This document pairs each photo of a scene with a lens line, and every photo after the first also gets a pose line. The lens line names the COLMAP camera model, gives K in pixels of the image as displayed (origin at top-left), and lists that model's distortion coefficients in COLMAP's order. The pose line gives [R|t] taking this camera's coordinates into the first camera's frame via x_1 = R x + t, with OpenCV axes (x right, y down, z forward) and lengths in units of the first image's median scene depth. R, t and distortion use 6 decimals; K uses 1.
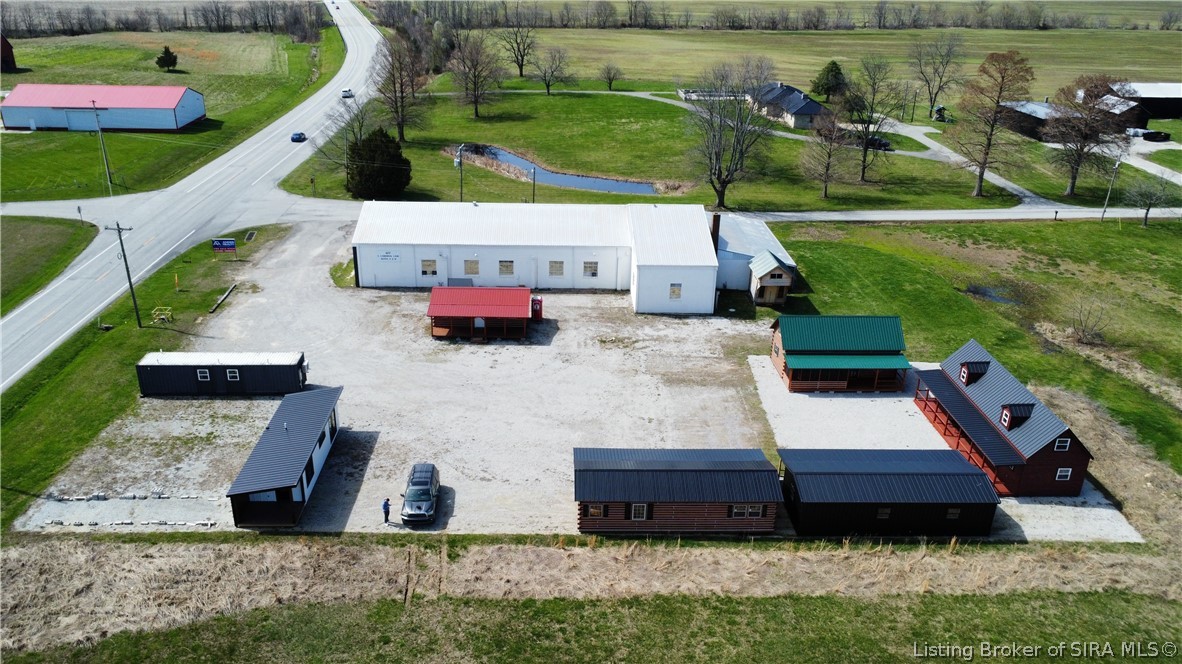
lens RADIAL K [[887.1, 0, 590.6], [0, 887.1, 333.6], [0, 0, 1]] dist [0.005364, -0.008759]
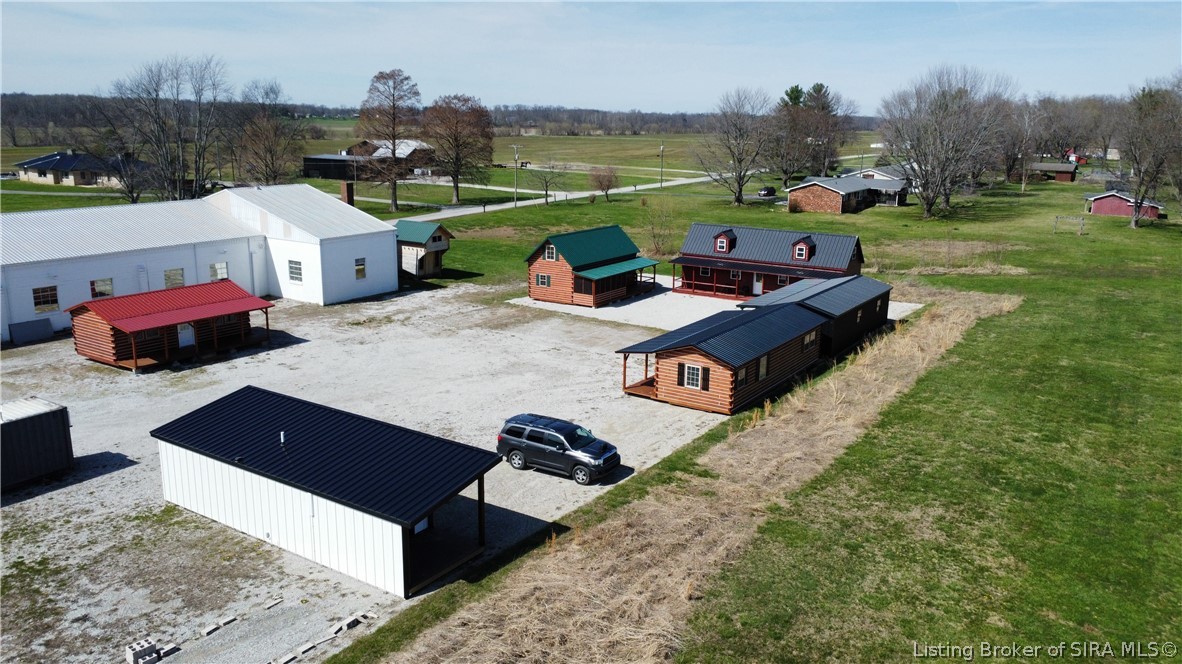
lens RADIAL K [[891.7, 0, 590.8], [0, 891.7, 335.3], [0, 0, 1]] dist [0.003192, -0.009371]
pose [[0.583121, -0.207983, 0.785311, -0.621180], [0.324410, 0.945868, 0.009619, 0.099586], [-0.744801, 0.249154, 0.619027, 0.531773]]
